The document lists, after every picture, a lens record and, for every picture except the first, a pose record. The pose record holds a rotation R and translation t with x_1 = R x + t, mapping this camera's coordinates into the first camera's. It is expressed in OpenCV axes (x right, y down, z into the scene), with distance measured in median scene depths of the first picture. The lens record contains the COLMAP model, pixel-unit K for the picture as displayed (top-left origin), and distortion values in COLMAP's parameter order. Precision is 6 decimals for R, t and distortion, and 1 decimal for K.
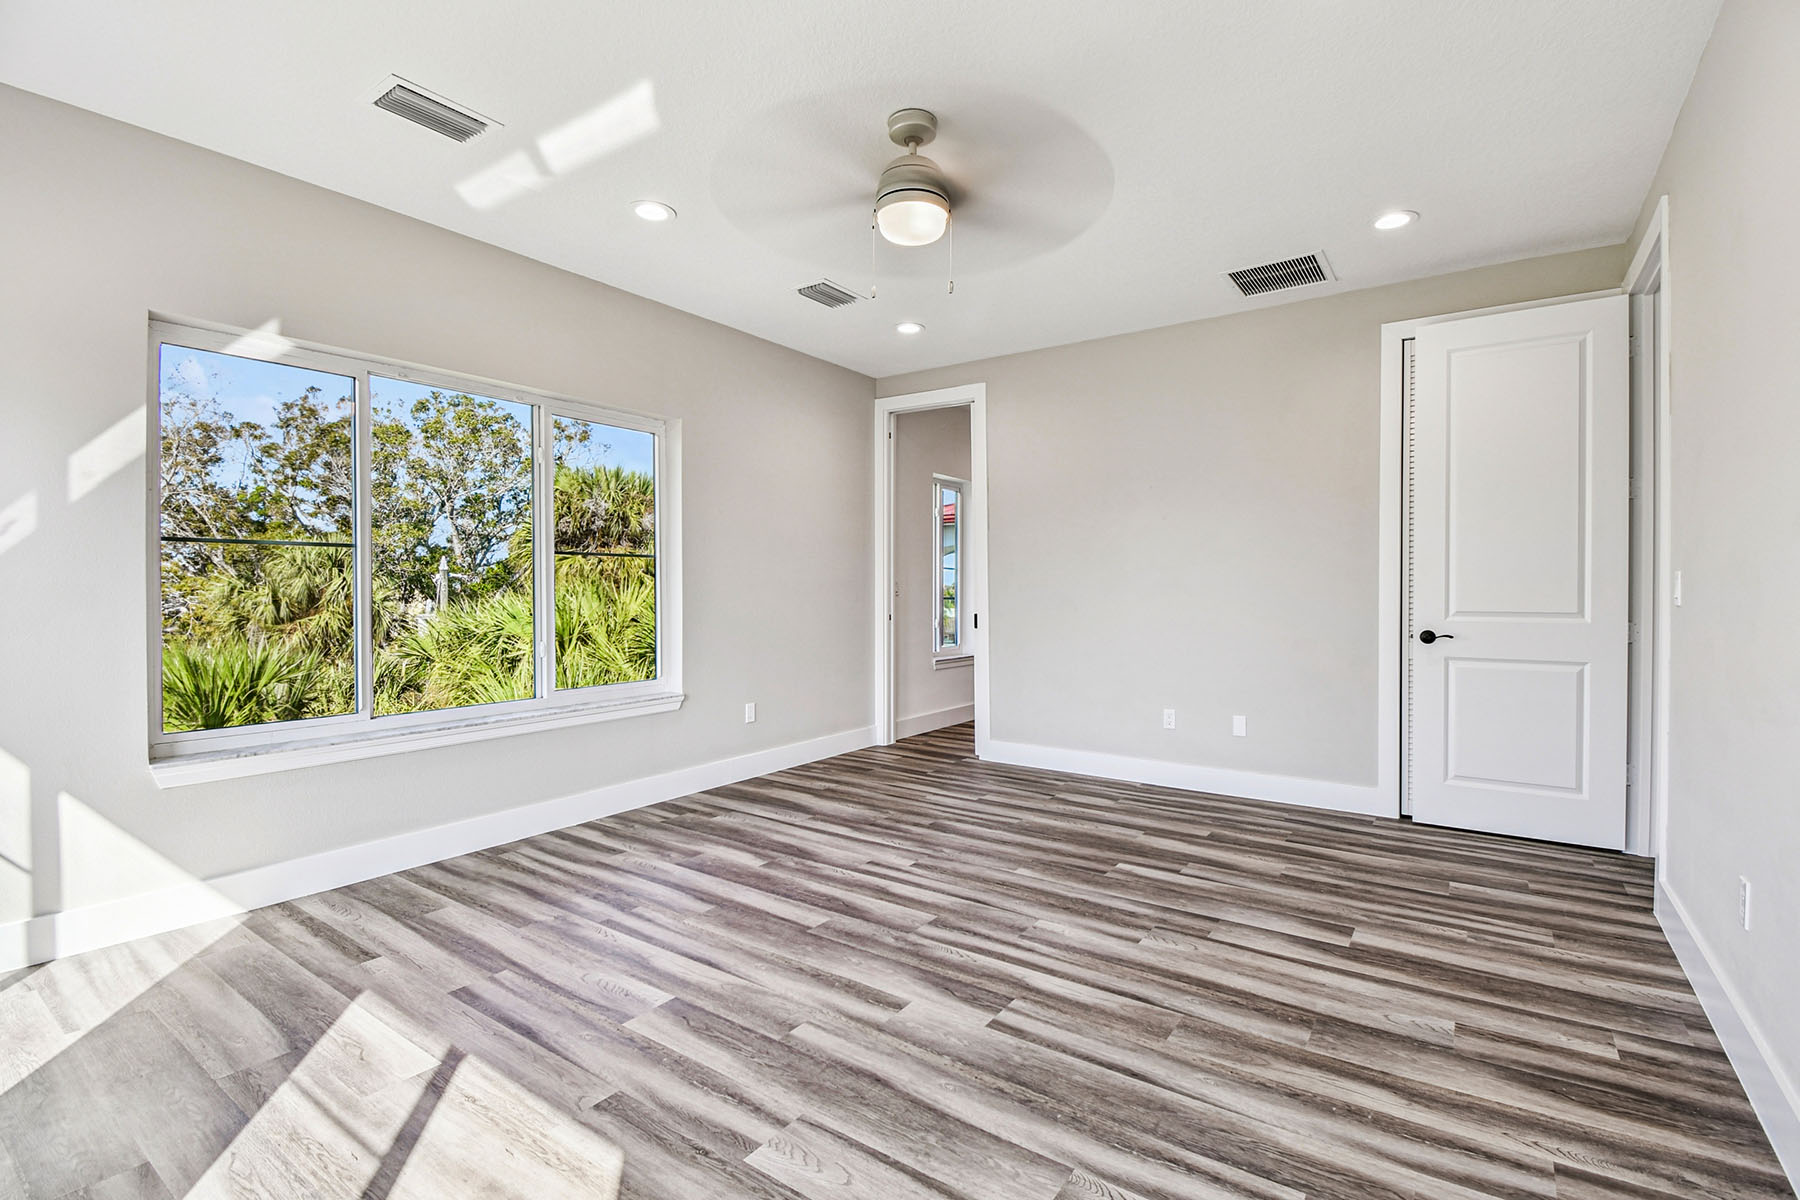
lens RADIAL K [[837.1, 0, 900.0], [0, 837.1, 600.0], [0, 0, 1]] dist [0.003289, 0.000317]
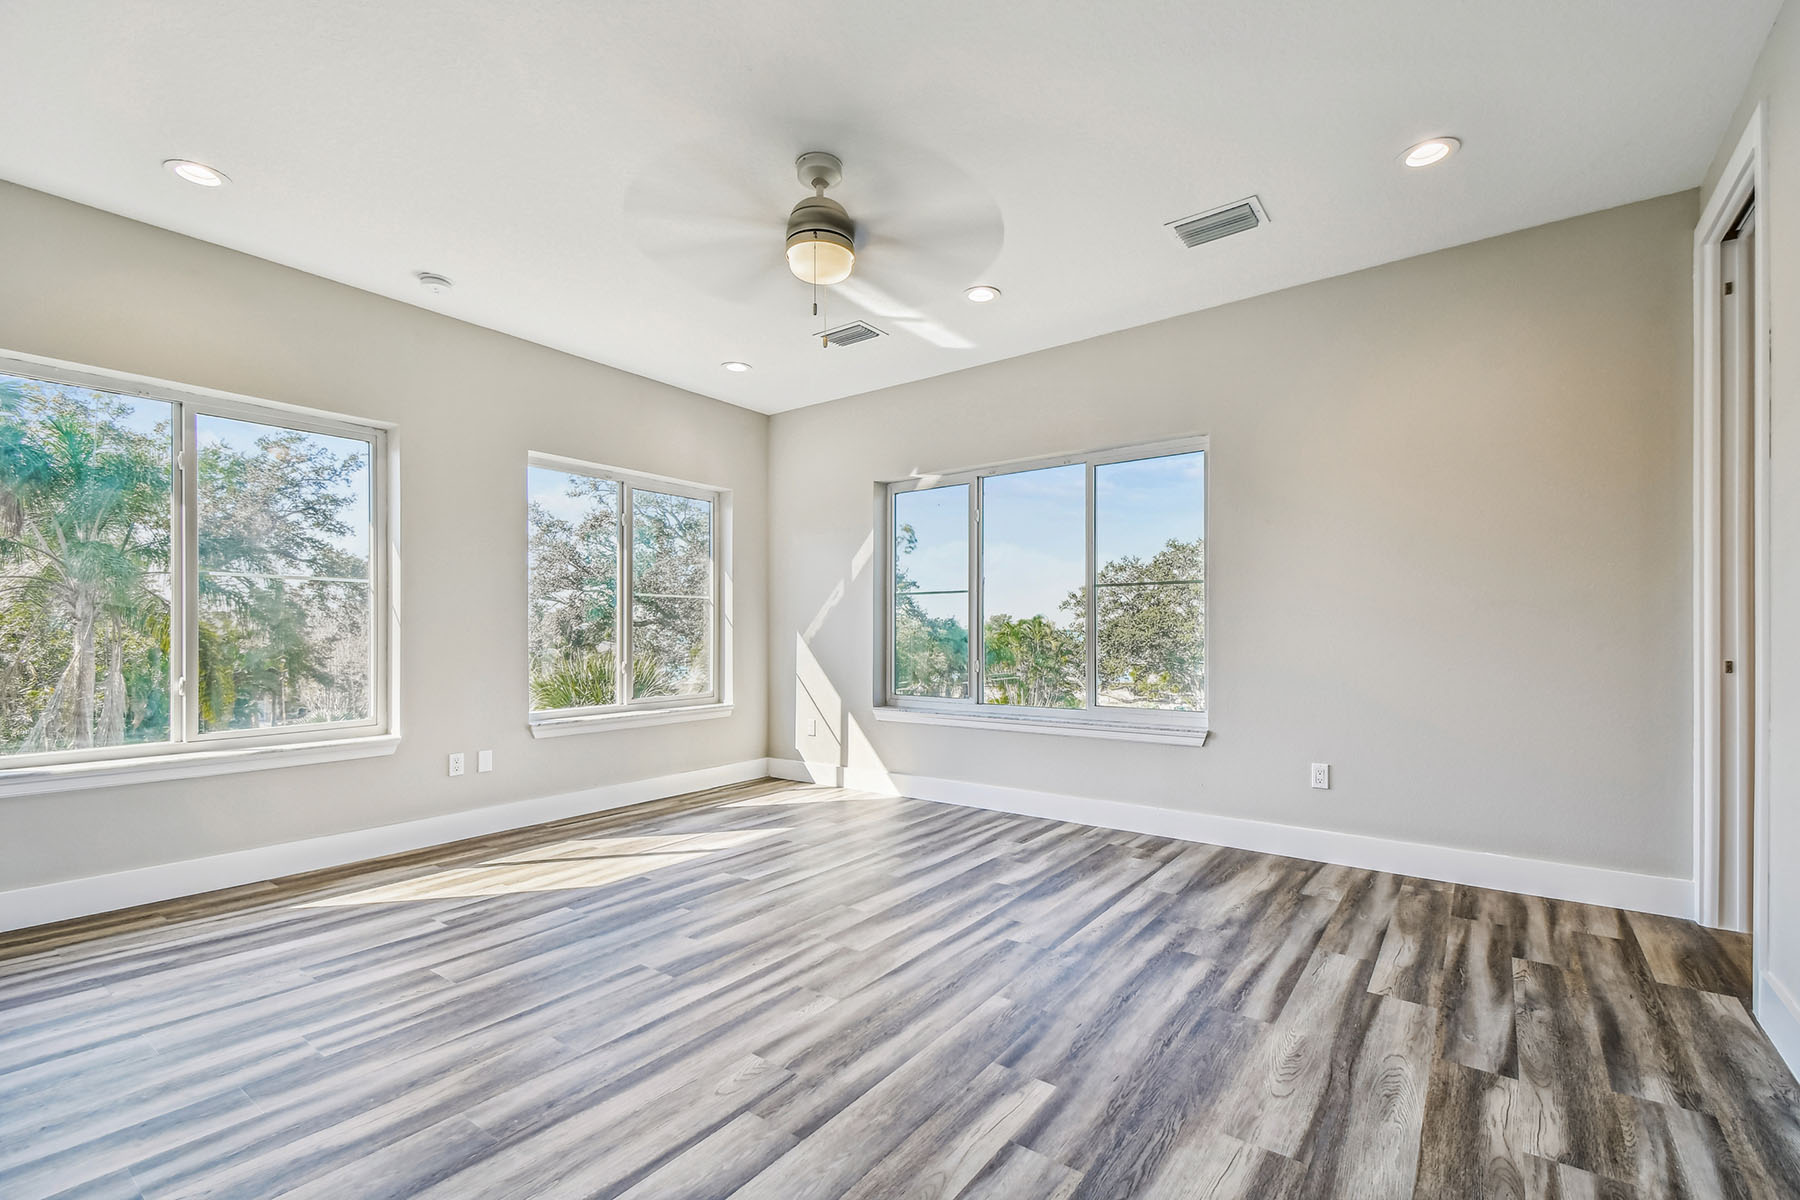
lens RADIAL K [[761.2, 0, 910.2], [0, 761.2, 618.9], [0, 0, 1]] dist [0.032861, -0.000560]
pose [[-0.018634, -0.010832, -0.999768, 0.798278], [-0.011043, 0.999883, -0.010627, -0.005118], [0.999765, 0.010843, -0.018751, 0.896790]]
